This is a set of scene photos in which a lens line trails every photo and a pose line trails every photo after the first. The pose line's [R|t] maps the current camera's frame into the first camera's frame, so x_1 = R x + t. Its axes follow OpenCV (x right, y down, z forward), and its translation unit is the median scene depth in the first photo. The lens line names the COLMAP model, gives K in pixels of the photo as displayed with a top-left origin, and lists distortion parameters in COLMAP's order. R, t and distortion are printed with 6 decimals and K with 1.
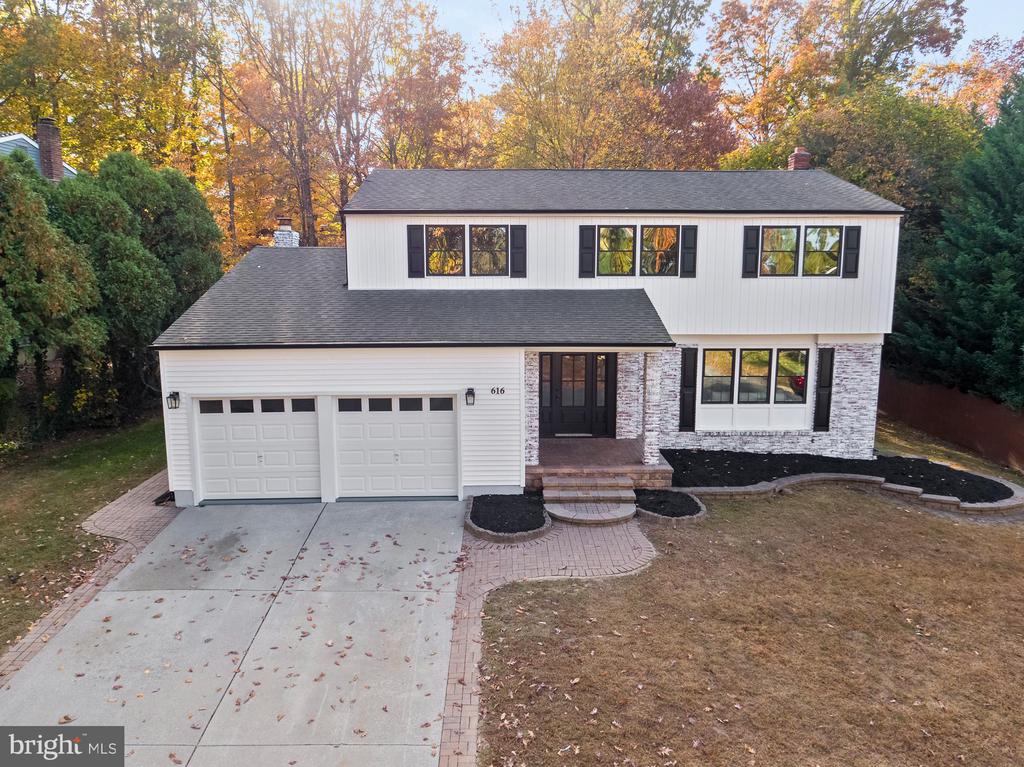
lens RADIAL K [[730.7, 0, 513.2], [0, 730.7, 388.4], [0, 0, 1]] dist [0.010952, -0.004372]
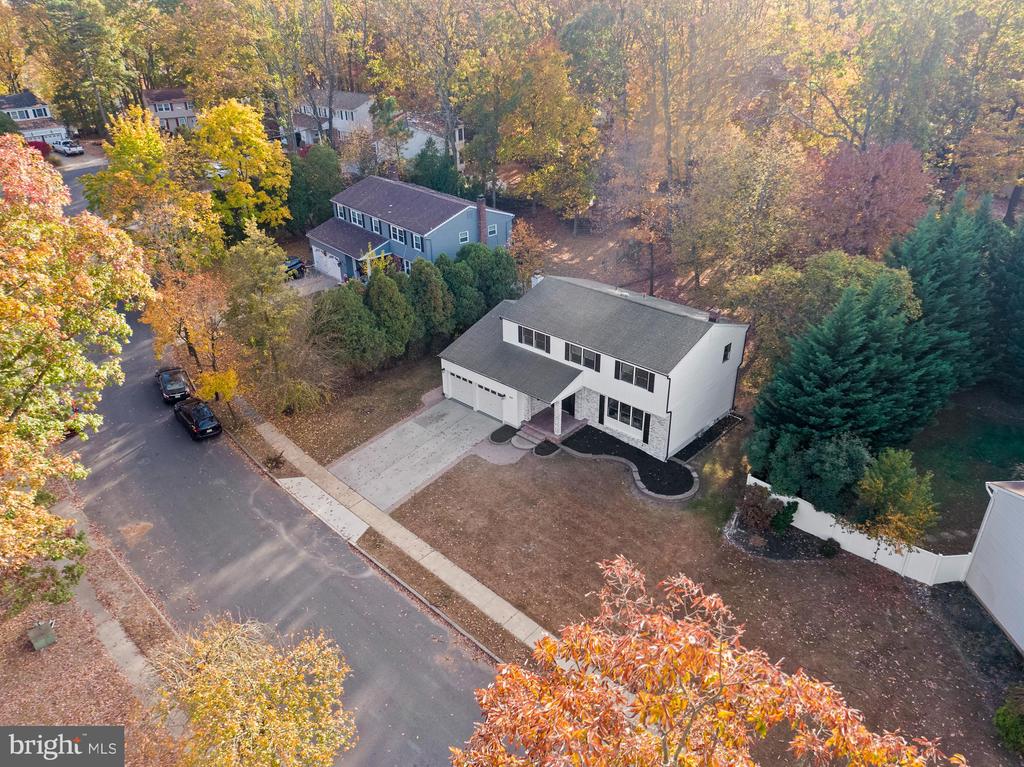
lens RADIAL K [[730.7, 0, 513.2], [0, 730.7, 388.4], [0, 0, 1]] dist [0.010952, -0.004372]
pose [[0.709089, 0.321193, -0.627716, 1.936277], [-0.087579, 0.923452, 0.373585, -1.202212], [0.699659, -0.209930, 0.682940, -1.137698]]
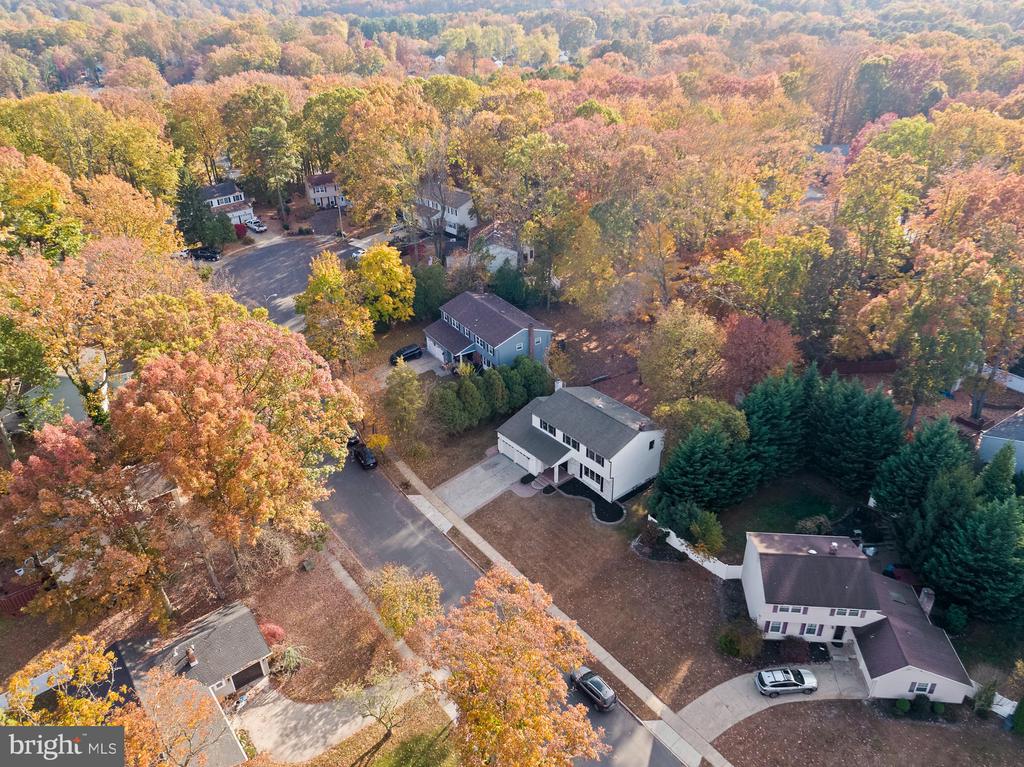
lens RADIAL K [[730.7, 0, 513.2], [0, 730.7, 388.4], [0, 0, 1]] dist [0.010952, -0.004372]
pose [[0.609905, 0.382591, -0.694003, 3.650914], [-0.093854, 0.904450, 0.416127, -2.876486], [0.786897, -0.188663, 0.587536, -2.399895]]
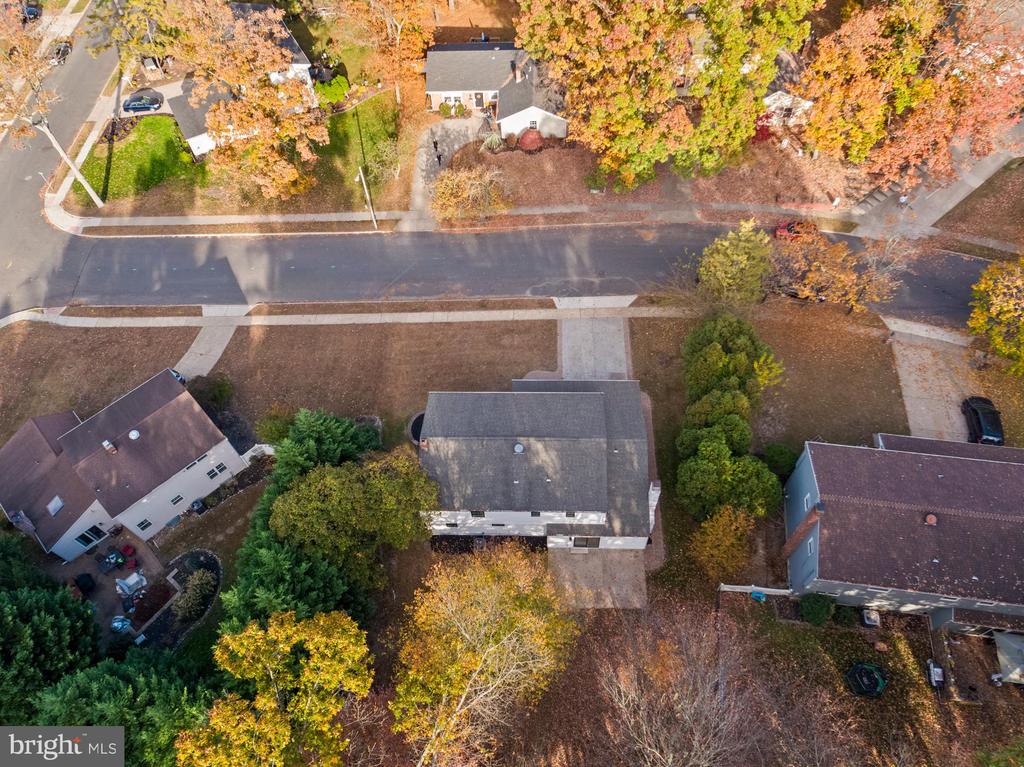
lens RADIAL K [[730.7, 0, 513.2], [0, 730.7, 388.4], [0, 0, 1]] dist [0.010952, -0.004372]
pose [[-0.997214, -0.024631, 0.070412, -0.077345], [0.053761, 0.417055, 0.907290, -3.641945], [-0.051713, 0.908547, -0.414569, 2.655292]]
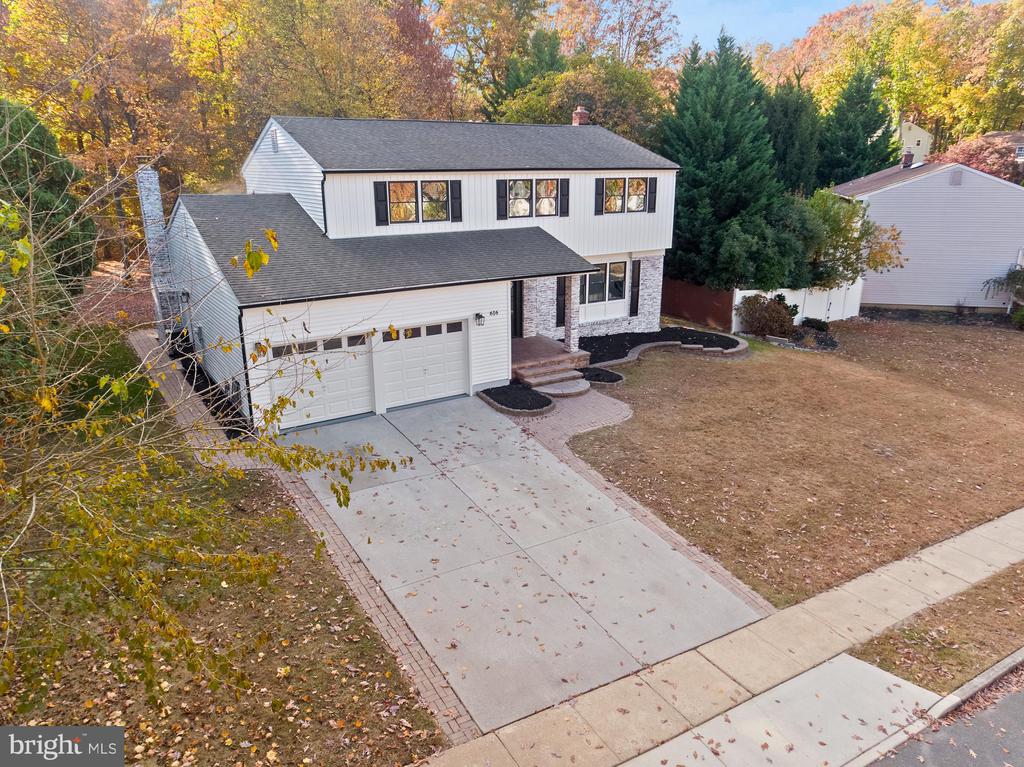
lens RADIAL K [[730.7, 0, 513.2], [0, 730.7, 388.4], [0, 0, 1]] dist [0.010952, -0.004372]
pose [[0.855125, -0.154821, 0.494763, -0.680635], [0.079807, 0.982303, 0.169447, -0.085762], [-0.512242, -0.105413, 0.852348, -0.201653]]
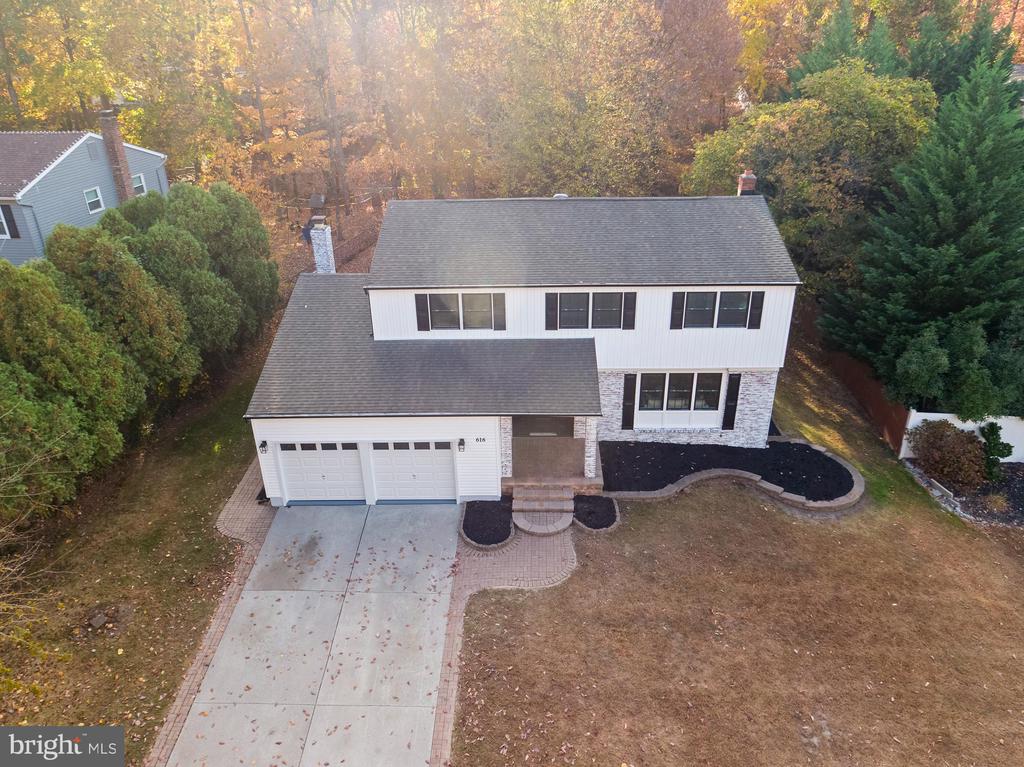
lens RADIAL K [[730.7, 0, 513.2], [0, 730.7, 388.4], [0, 0, 1]] dist [0.010952, -0.004372]
pose [[0.998696, 0.005719, -0.050722, 0.115086], [0.010097, 0.951932, 0.306144, -0.530213], [0.050035, -0.306257, 0.950633, -0.342923]]
